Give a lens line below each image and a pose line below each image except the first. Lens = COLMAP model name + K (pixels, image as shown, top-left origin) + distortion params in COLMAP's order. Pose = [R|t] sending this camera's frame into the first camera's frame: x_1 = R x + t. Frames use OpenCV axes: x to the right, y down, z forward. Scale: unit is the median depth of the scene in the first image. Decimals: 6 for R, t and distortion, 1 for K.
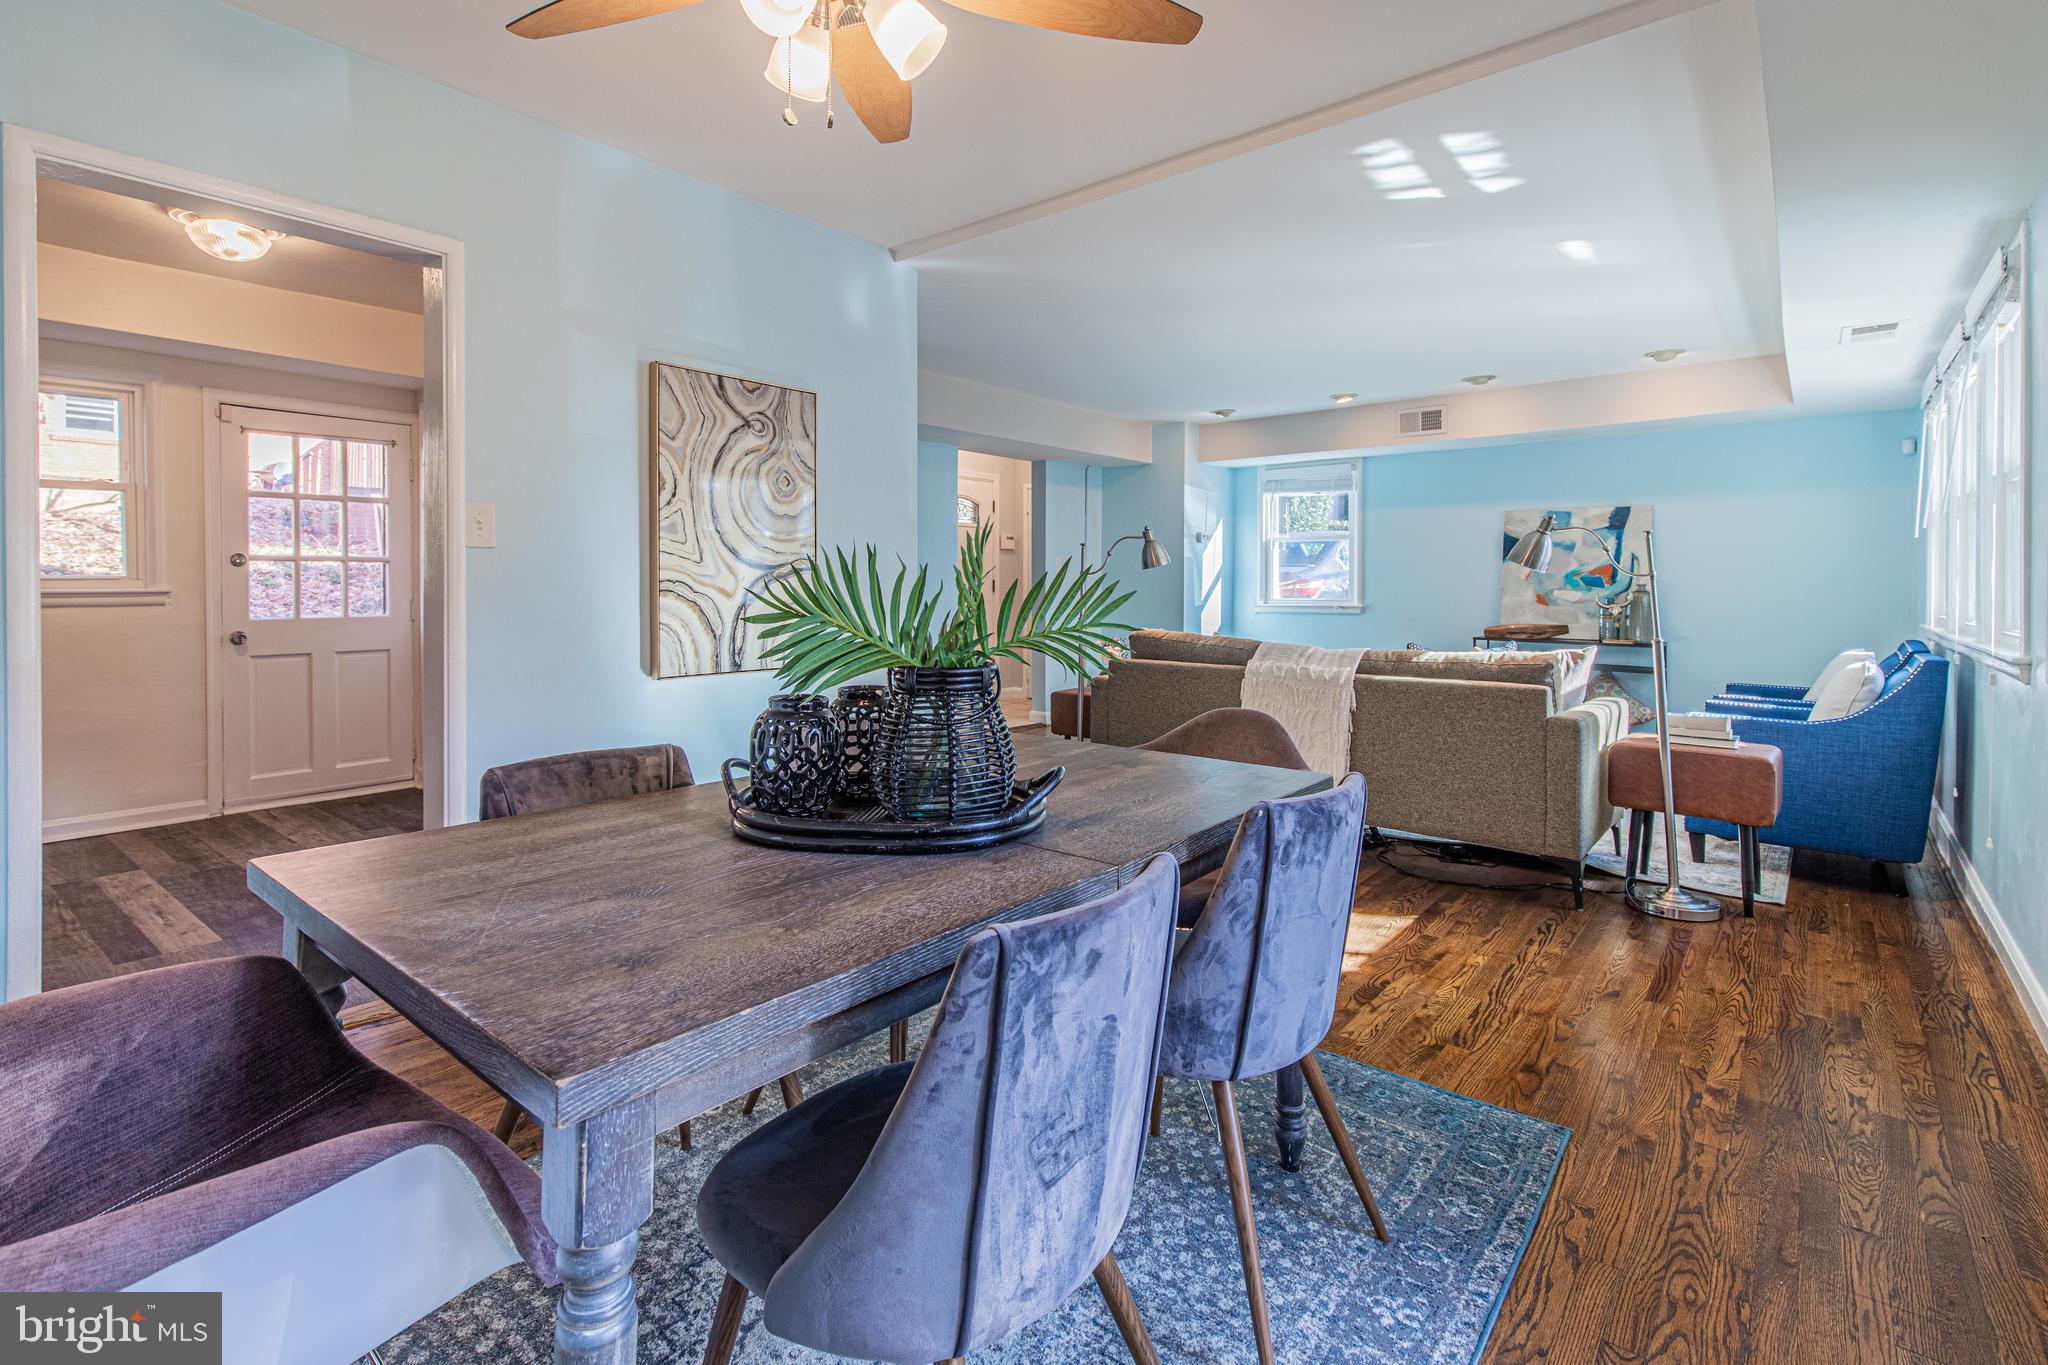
lens RADIAL K [[960.1, 0, 1033.3], [0, 960.1, 594.2], [0, 0, 1]] dist [0.004587, -0.002030]
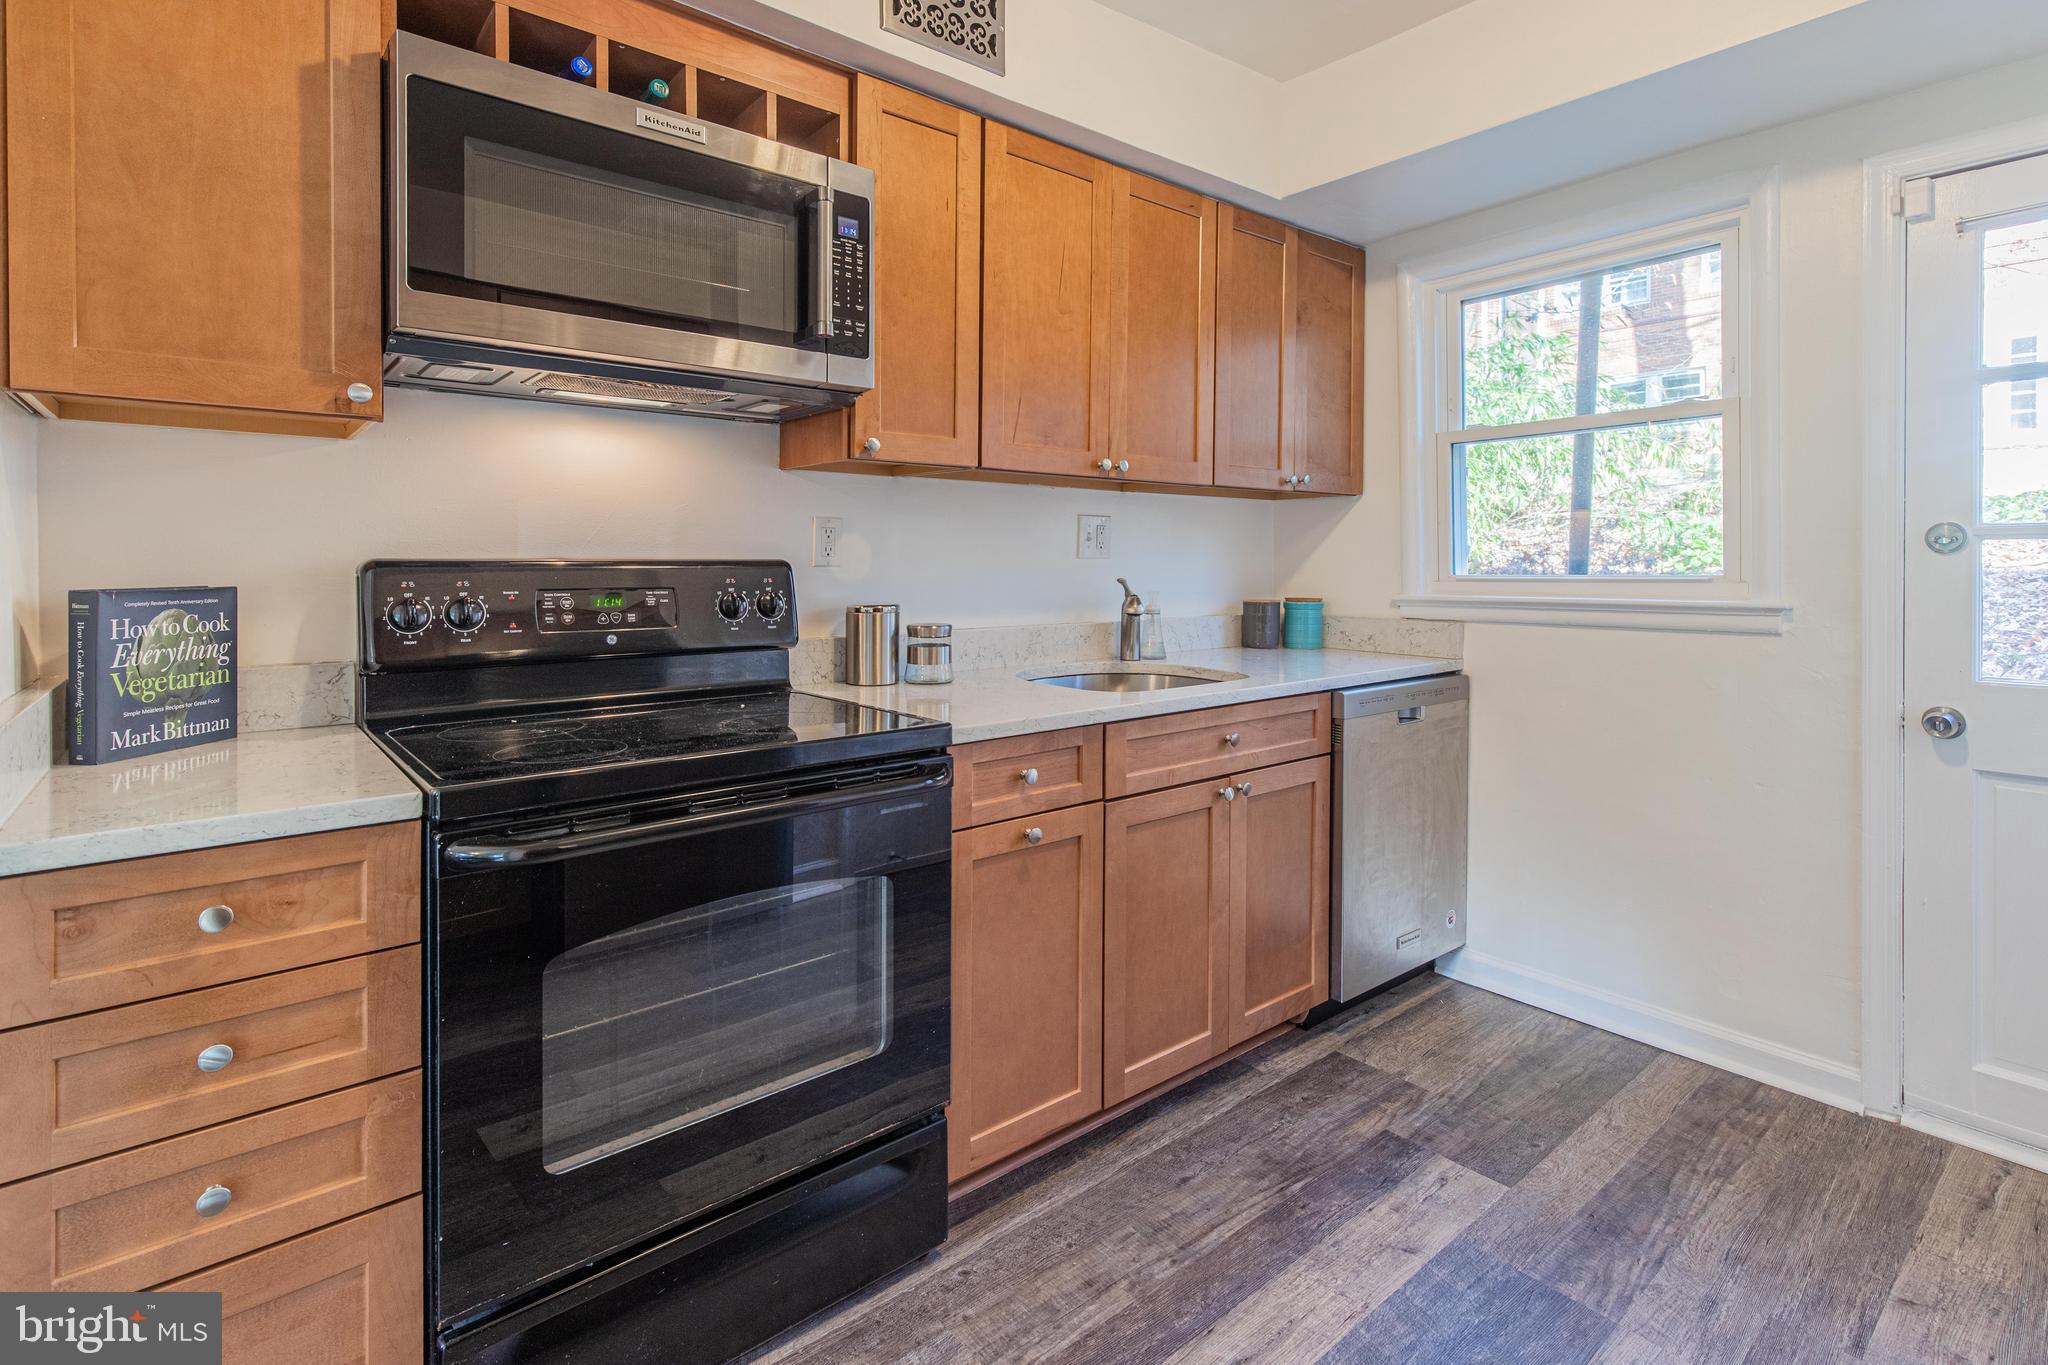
lens RADIAL K [[960.1, 0, 1049.7], [0, 960.1, 574.8], [0, 0, 1]] dist [0.004587, -0.002030]
pose [[-0.207379, 0.004234, -0.978252, -0.328488], [-0.013297, 0.999886, 0.007146, -0.017159], [0.978170, 0.014490, -0.207299, 0.696662]]
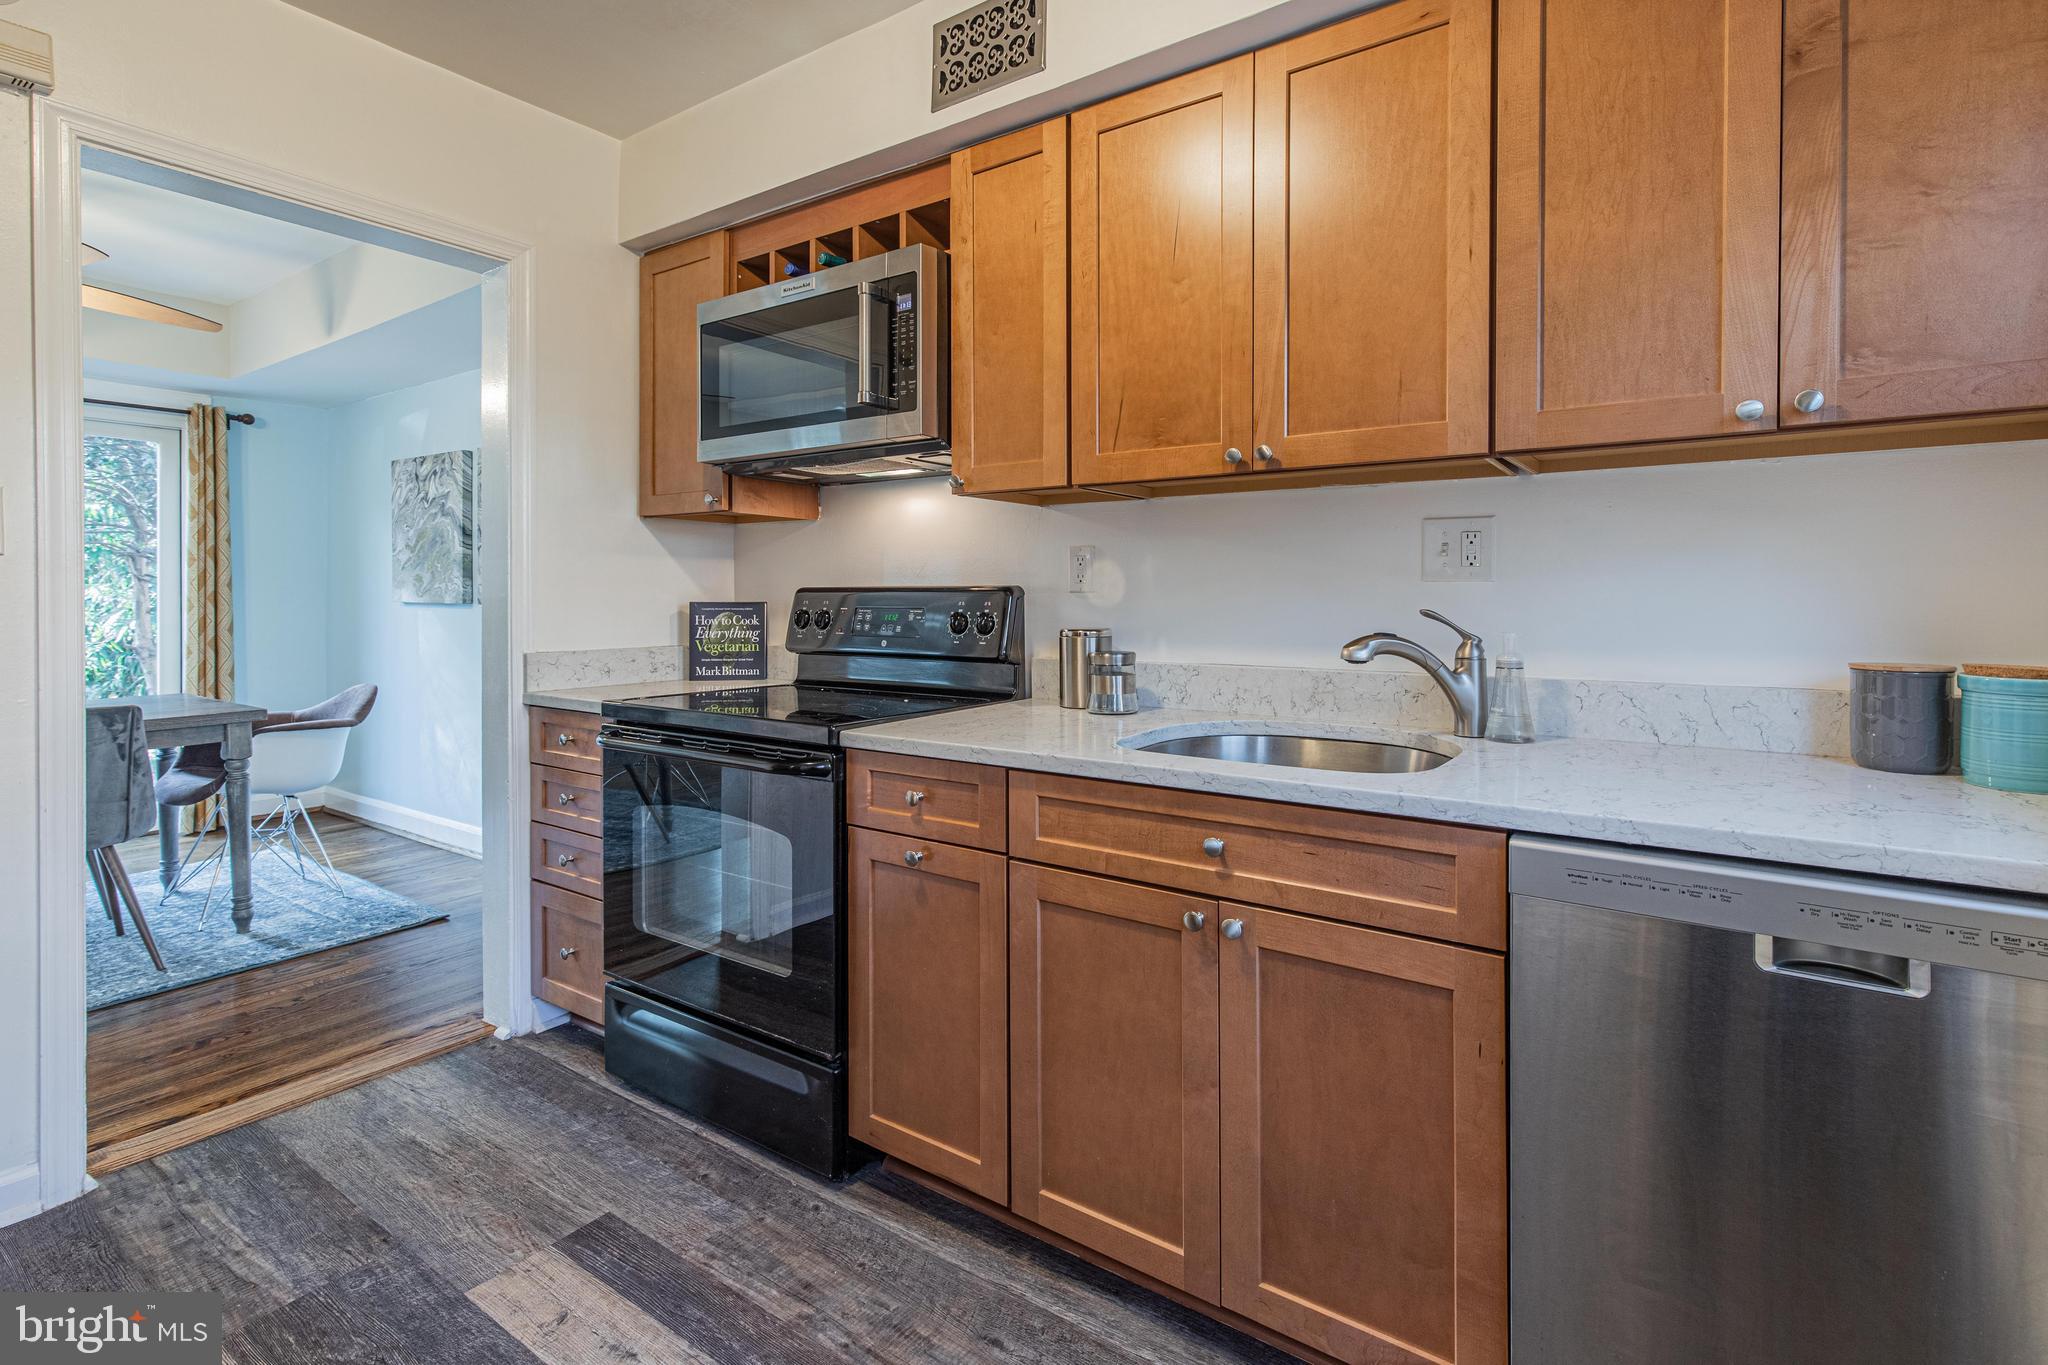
lens RADIAL K [[960.1, 0, 1002.9], [0, 960.1, 602.1], [0, 0, 1]] dist [0.004587, -0.002030]
pose [[-0.998369, -0.011428, -0.055939, -0.713276], [-0.012231, 0.999827, 0.014035, -0.017795], [0.055769, 0.014697, -0.998336, 0.995113]]
